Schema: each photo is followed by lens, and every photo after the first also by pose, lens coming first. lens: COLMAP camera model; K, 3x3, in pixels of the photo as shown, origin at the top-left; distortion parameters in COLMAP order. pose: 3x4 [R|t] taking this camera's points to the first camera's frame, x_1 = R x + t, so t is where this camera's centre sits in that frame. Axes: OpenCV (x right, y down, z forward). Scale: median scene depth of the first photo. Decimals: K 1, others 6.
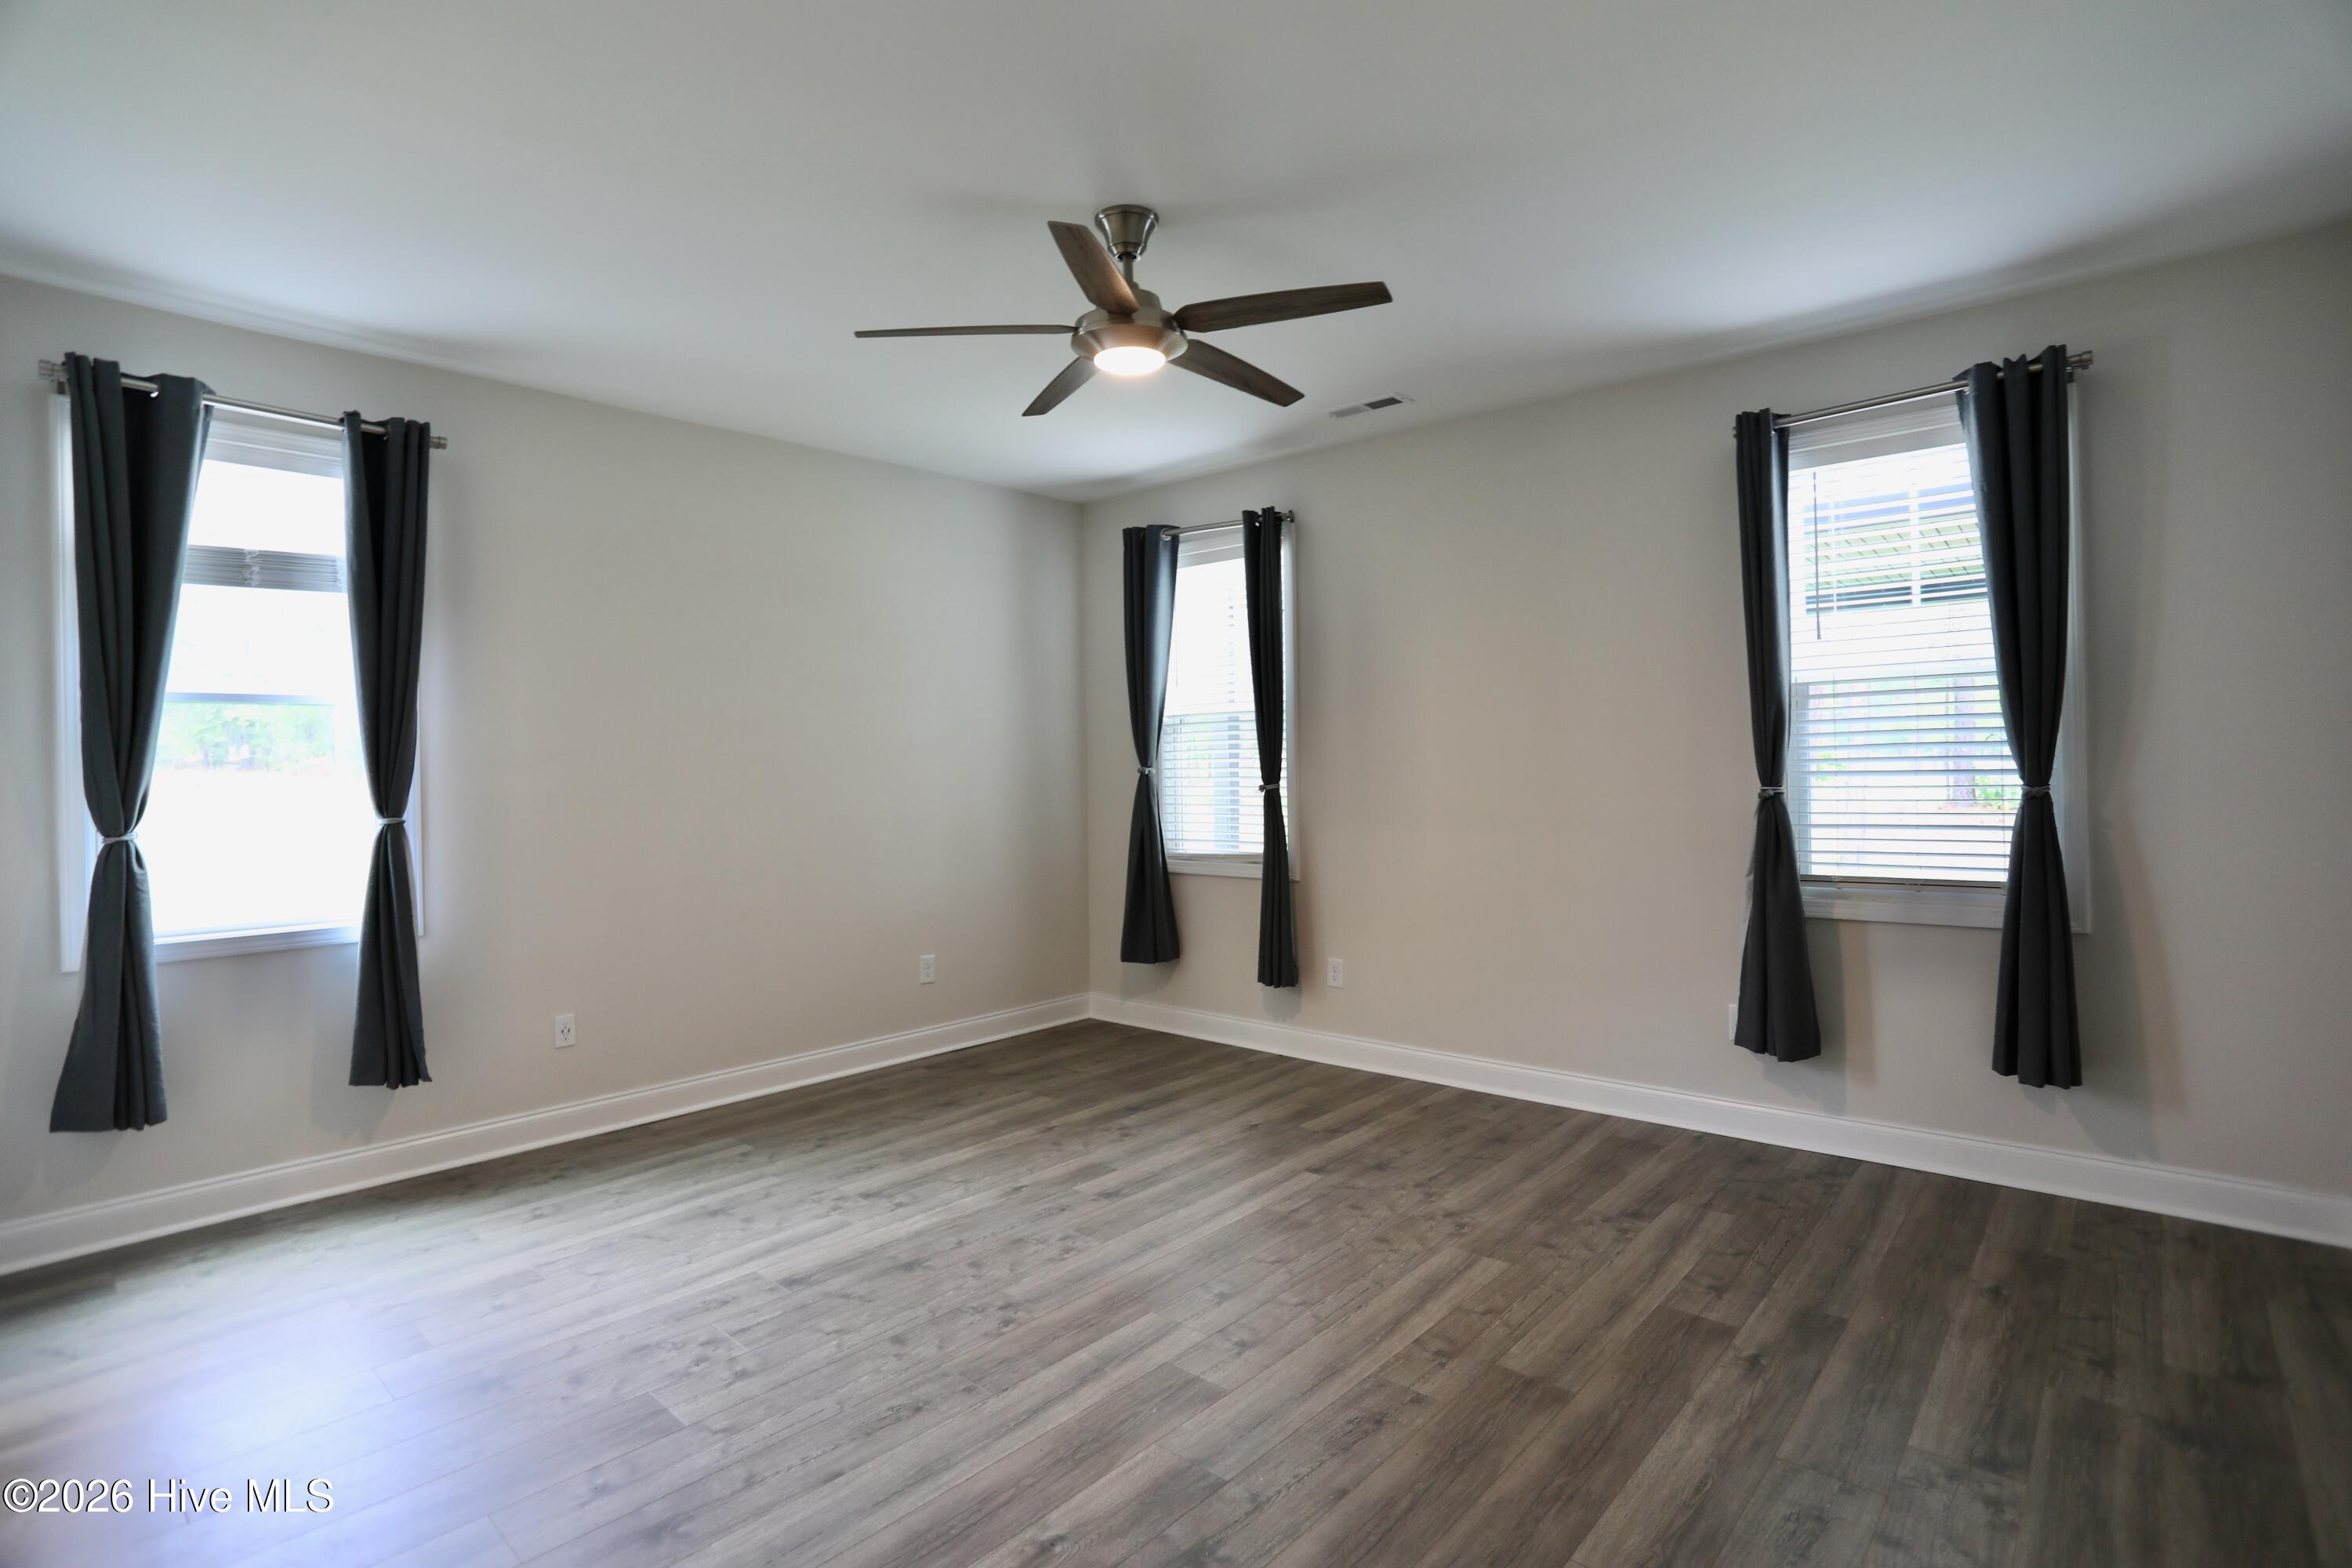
lens RADIAL K [[1141.7, 0, 1169.5], [0, 1141.7, 765.9], [0, 0, 1]] dist [-0.067563, 0.028128]
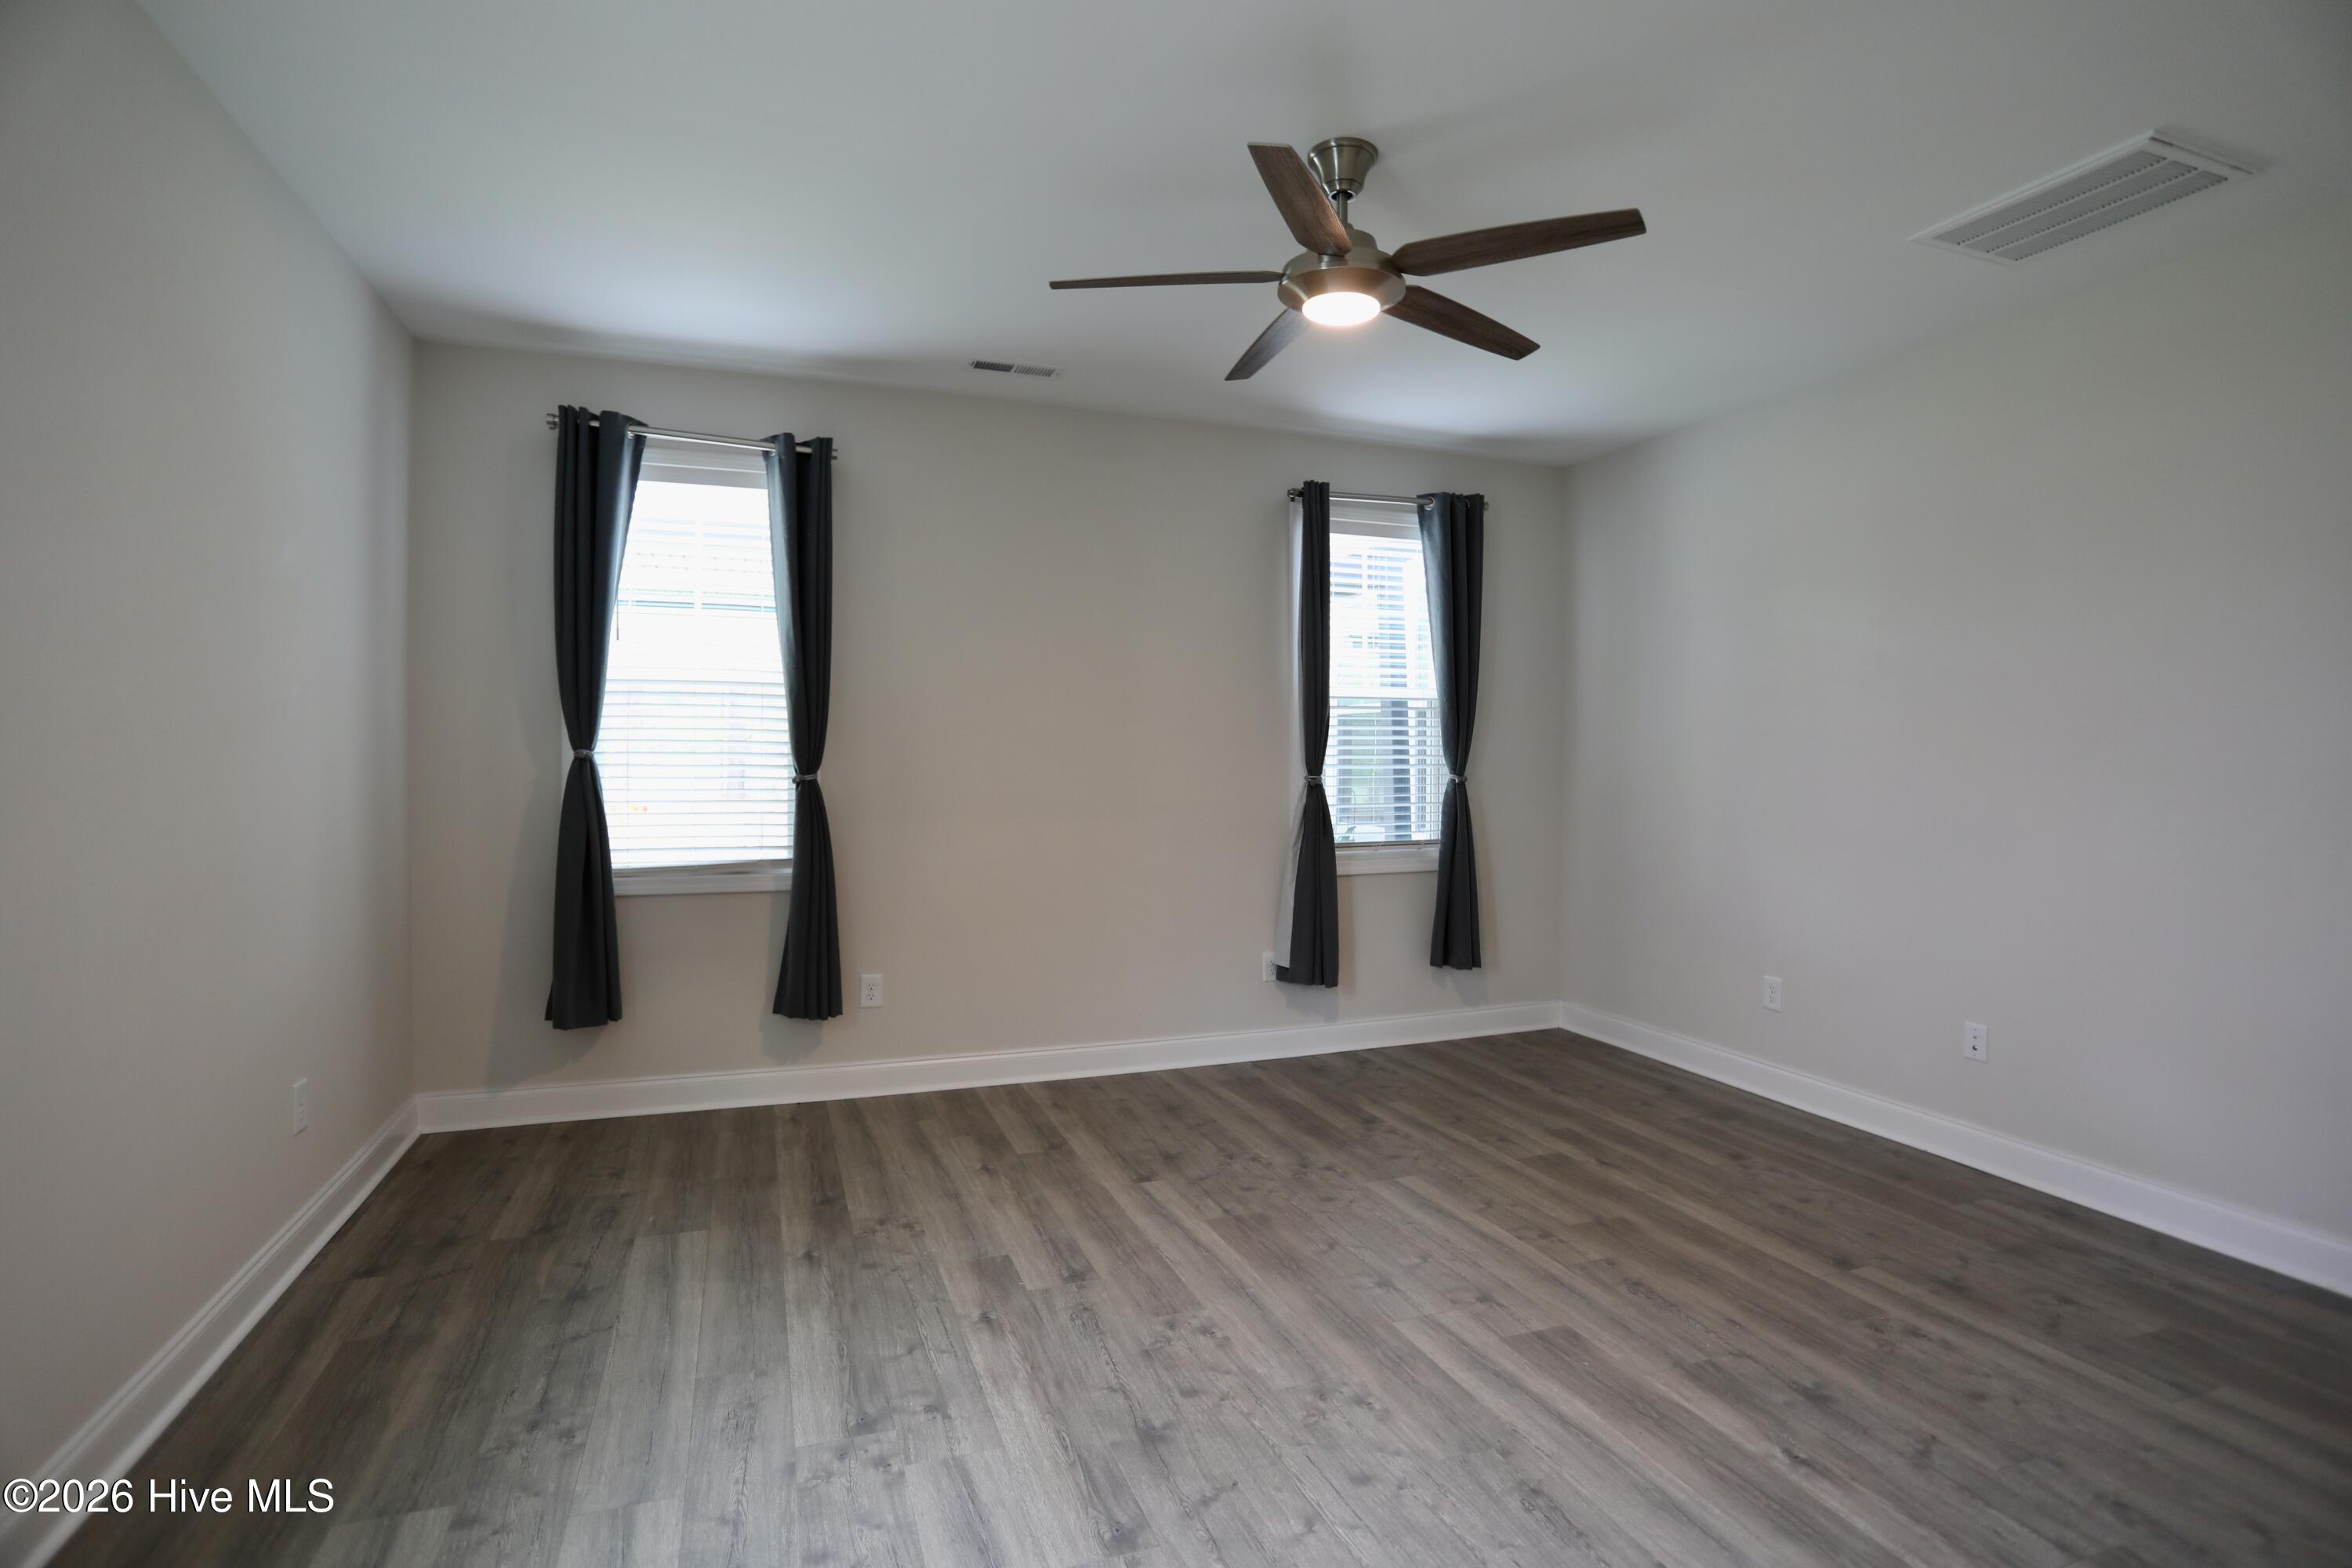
lens RADIAL K [[1141.7, 0, 1175.1], [0, 1141.7, 764.6], [0, 0, 1]] dist [-0.067563, 0.028128]
pose [[0.465057, 0.011974, 0.885200, -0.747897], [-0.012576, 0.999897, -0.006918, 0.017143], [-0.885191, -0.007915, 0.465160, 0.571175]]
